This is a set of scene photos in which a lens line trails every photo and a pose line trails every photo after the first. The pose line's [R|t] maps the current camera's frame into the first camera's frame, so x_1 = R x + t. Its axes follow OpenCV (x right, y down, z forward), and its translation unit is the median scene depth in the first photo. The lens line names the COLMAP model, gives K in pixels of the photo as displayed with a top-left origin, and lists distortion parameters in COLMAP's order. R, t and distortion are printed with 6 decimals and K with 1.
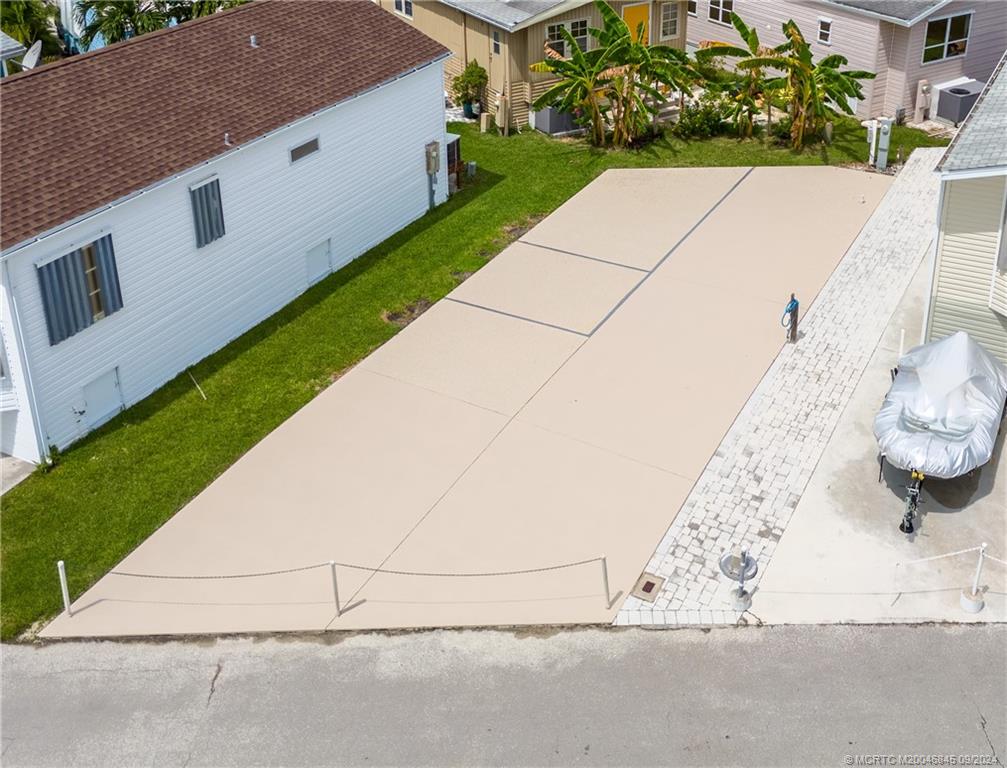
lens RADIAL K [[1054.7, 0, 549.1], [0, 1054.7, 381.8], [0, 0, 1]] dist [0.024504, 0.040280]
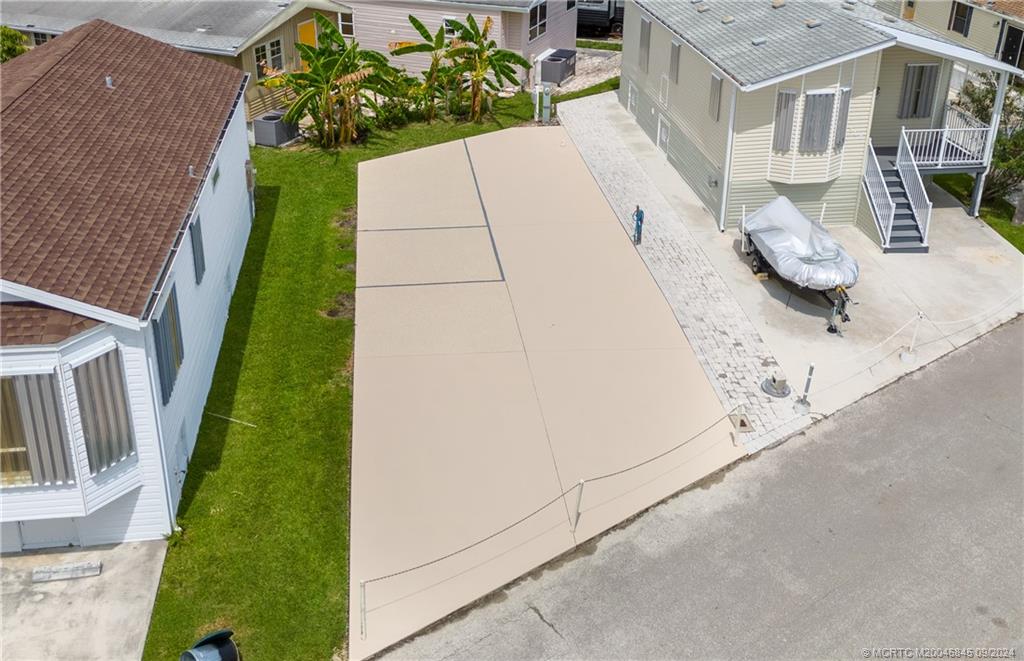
lens RADIAL K [[913.1, 0, 486.7], [0, 913.1, 361.9], [0, 0, 1]] dist [0.028529, -0.006264]
pose [[0.827173, -0.295423, 0.478027, -0.516287], [0.299628, 0.951516, 0.069569, -0.035517], [-0.475403, 0.085685, 0.875586, 0.130922]]
